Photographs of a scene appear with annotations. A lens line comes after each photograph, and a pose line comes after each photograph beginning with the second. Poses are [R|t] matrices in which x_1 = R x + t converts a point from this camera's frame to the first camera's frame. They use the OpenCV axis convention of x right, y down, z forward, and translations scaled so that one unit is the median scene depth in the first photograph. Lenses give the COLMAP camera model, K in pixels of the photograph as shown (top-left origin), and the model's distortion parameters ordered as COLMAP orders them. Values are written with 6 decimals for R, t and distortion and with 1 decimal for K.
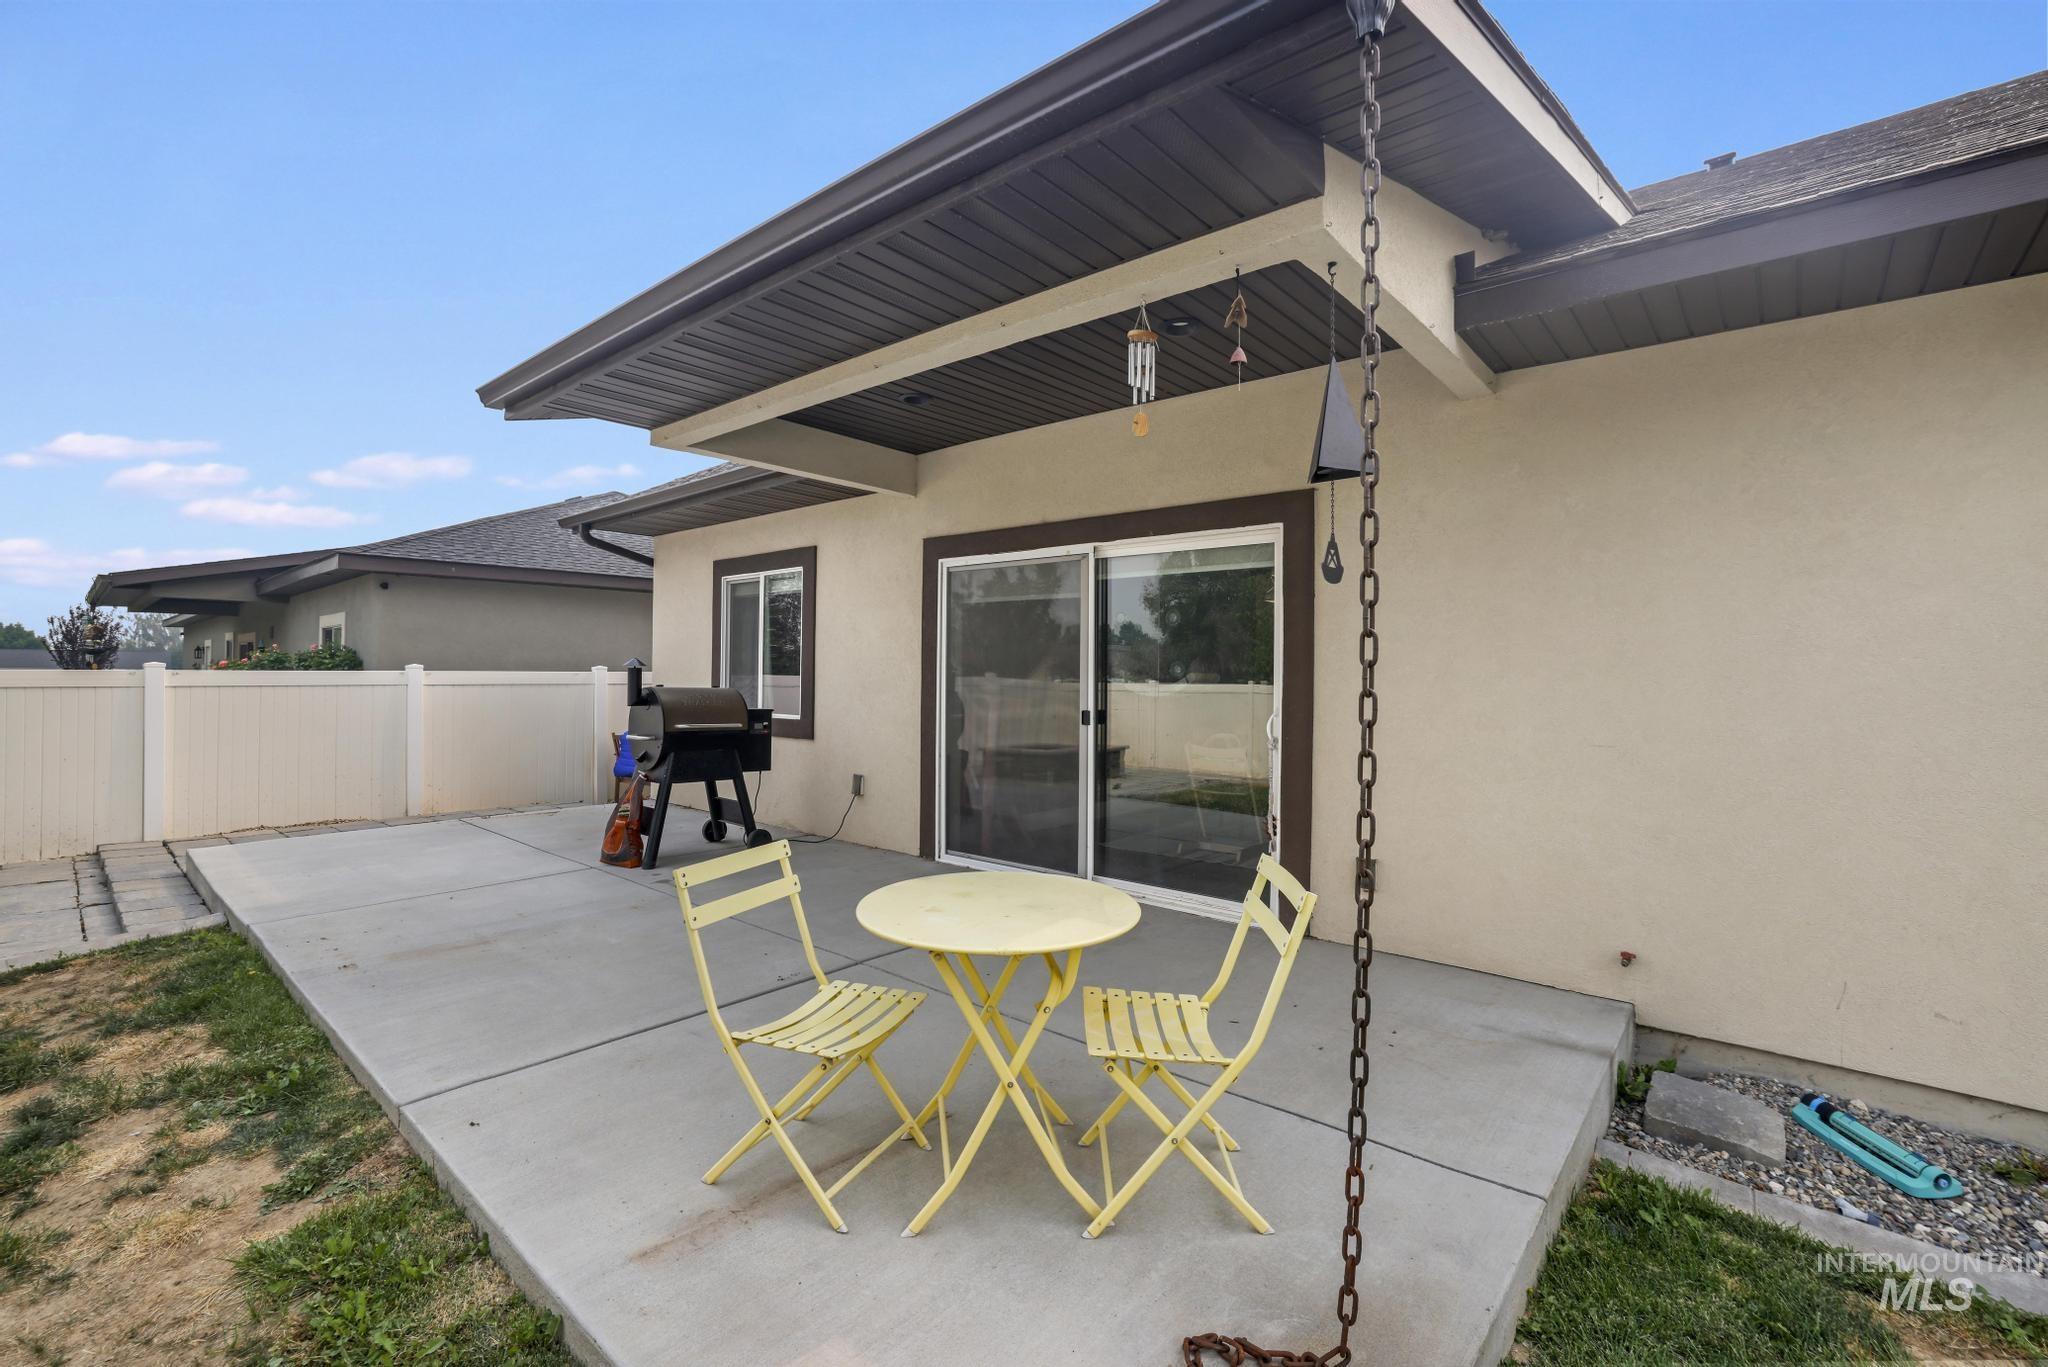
lens RADIAL K [[888.7, 0, 1019.1], [0, 888.7, 676.7], [0, 0, 1]] dist [-0.021966, 0.002891]
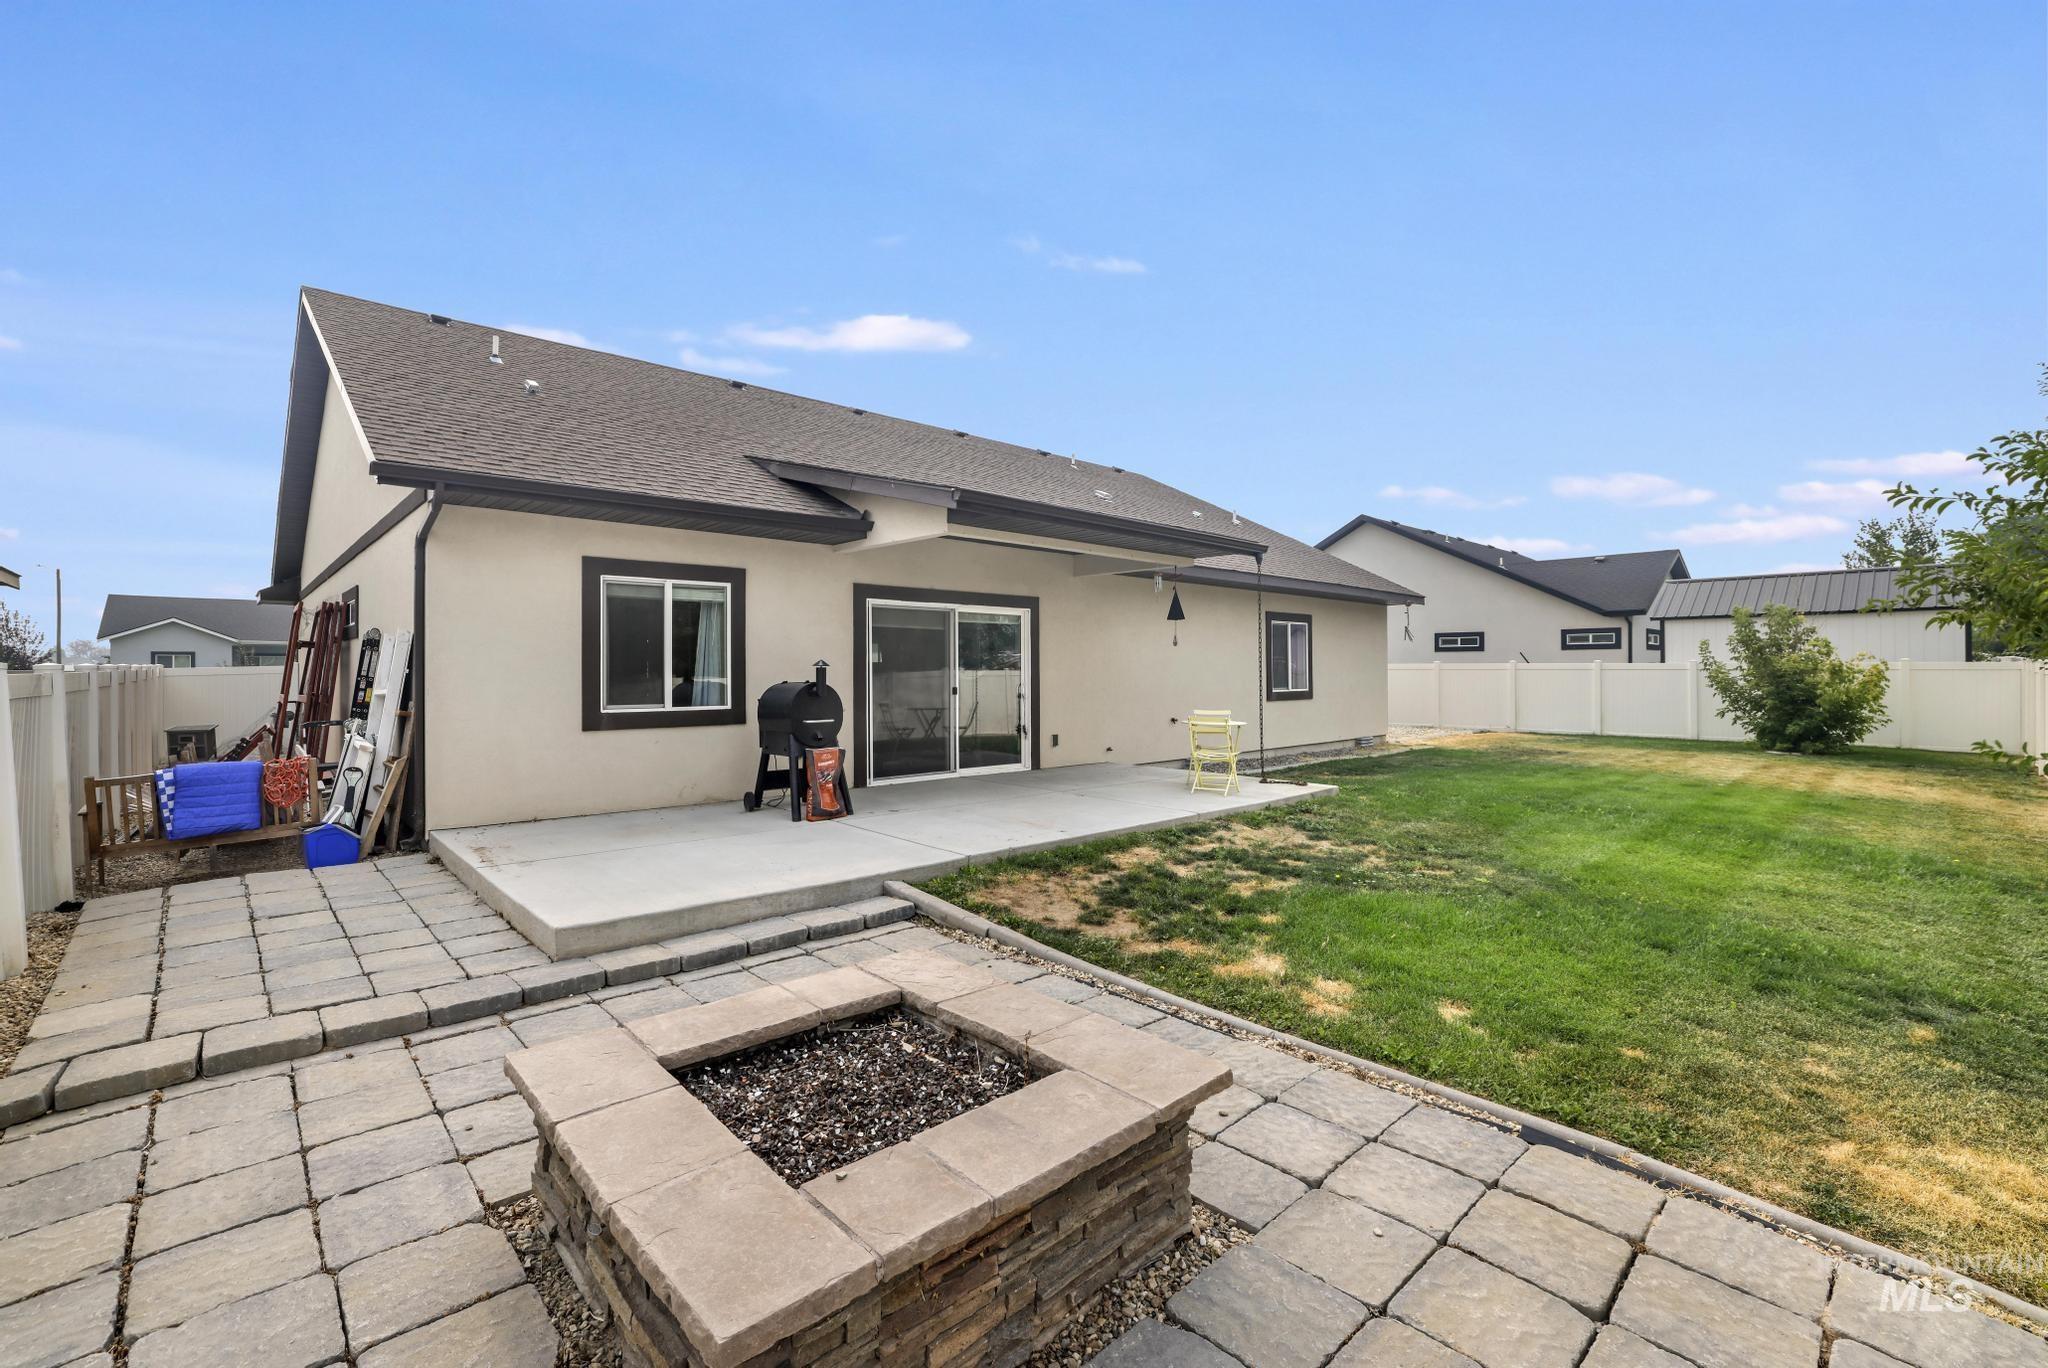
lens RADIAL K [[888.7, 0, 1044.2], [0, 888.7, 671.8], [0, 0, 1]] dist [-0.021966, 0.002891]
pose [[0.100603, -0.014334, 0.994823, -1.615960], [0.003494, 0.999895, 0.014053, -0.020606], [-0.994920, 0.002062, 0.100643, 0.510397]]
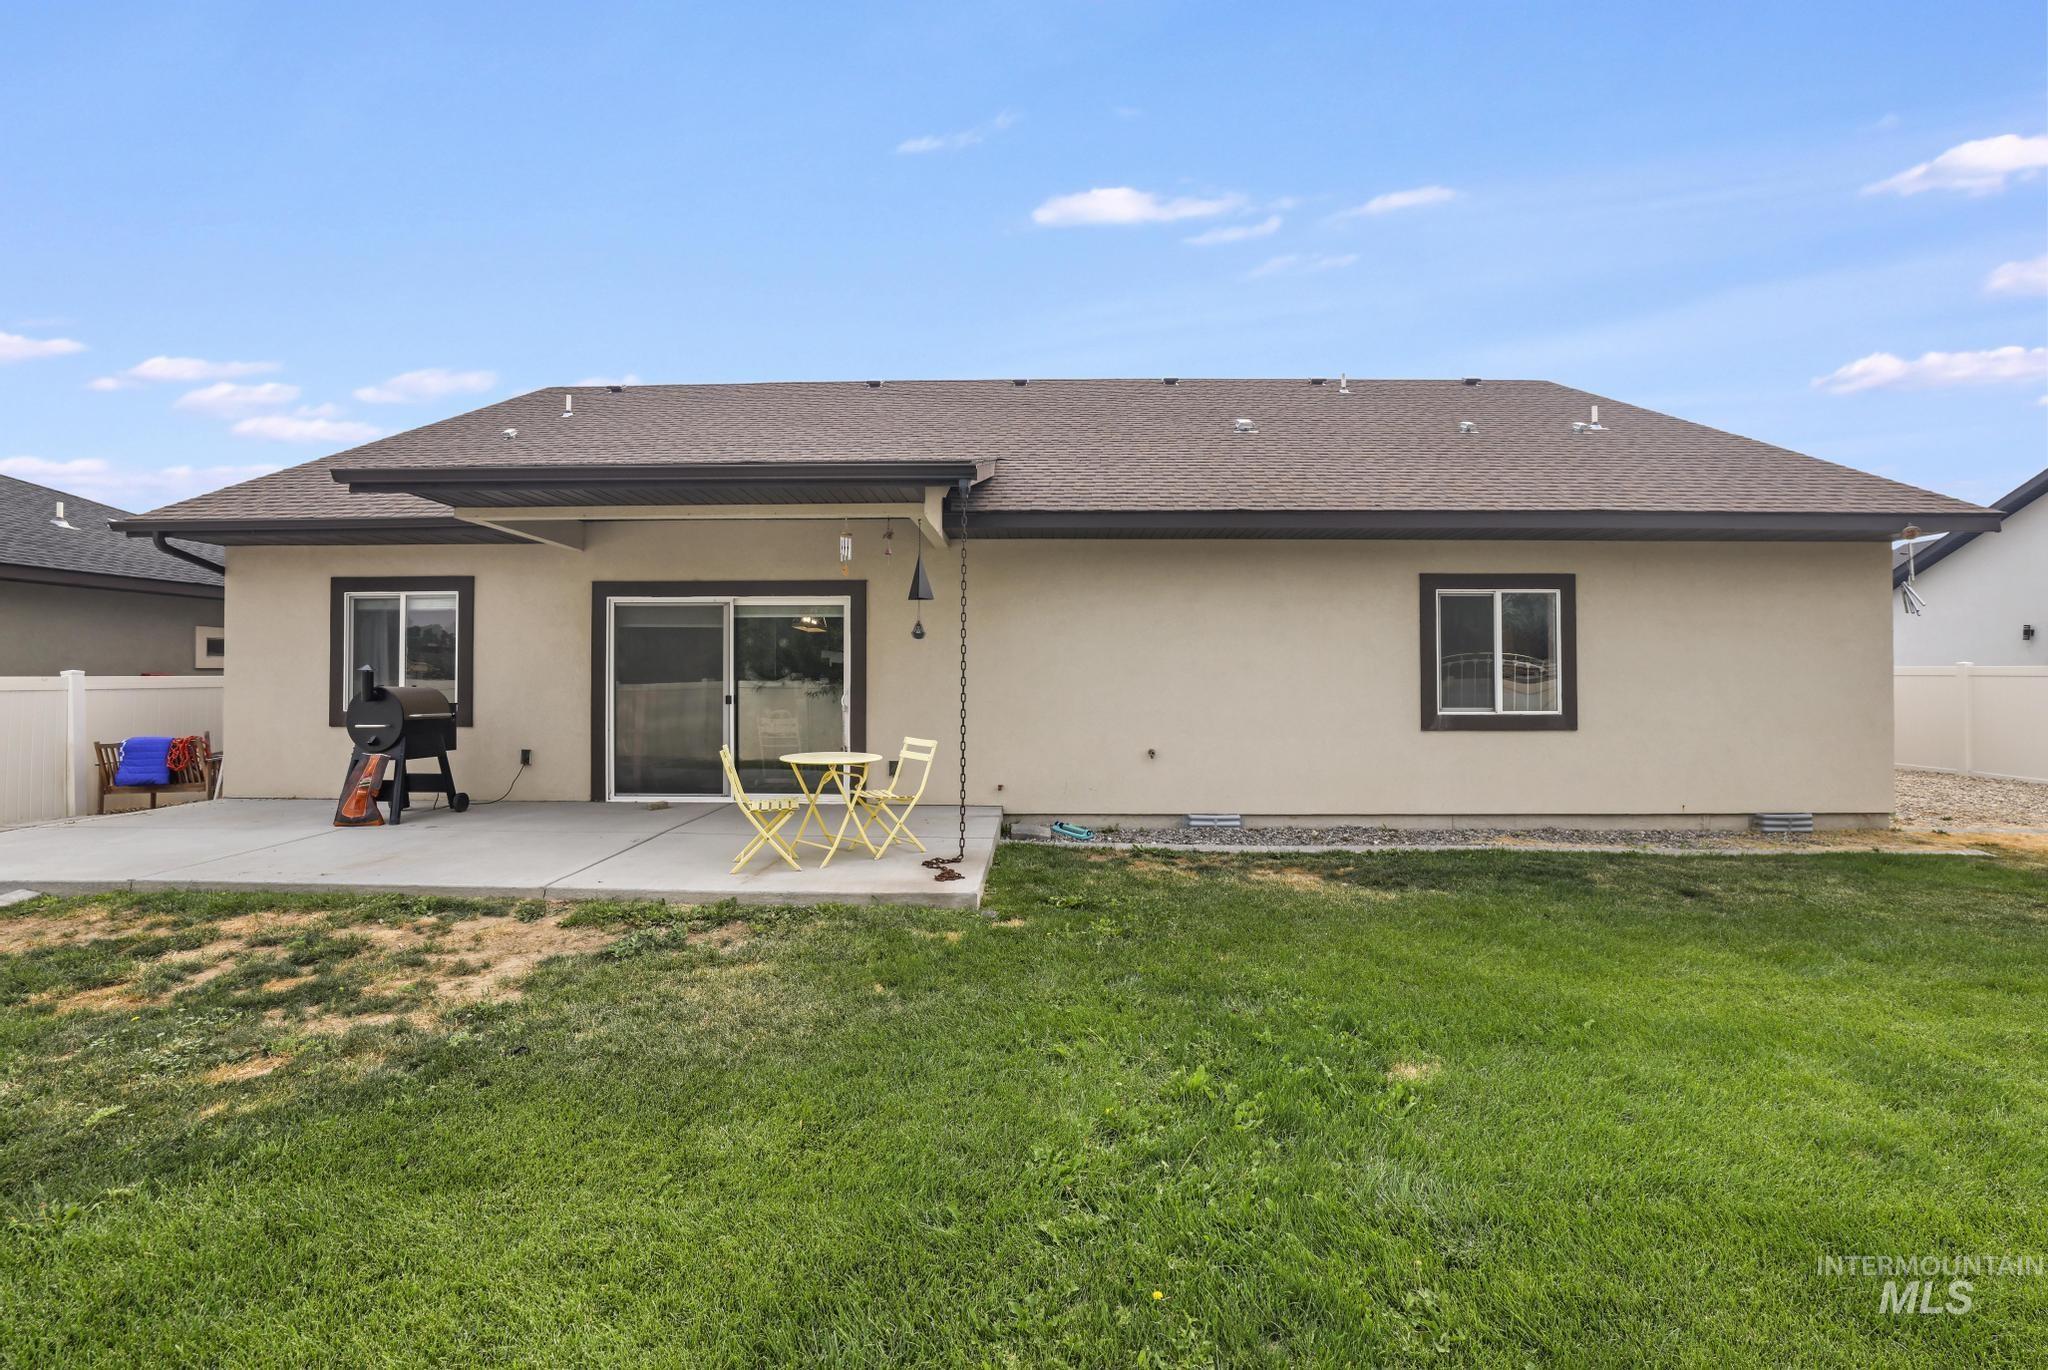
lens RADIAL K [[888.7, 0, 1006.5], [0, 888.7, 675.9], [0, 0, 1]] dist [-0.021966, 0.002891]
pose [[0.777258, -0.008214, 0.629128, -0.488358], [0.009553, 0.999954, 0.001253, 0.003192], [-0.629109, 0.005036, 0.777301, -0.539954]]
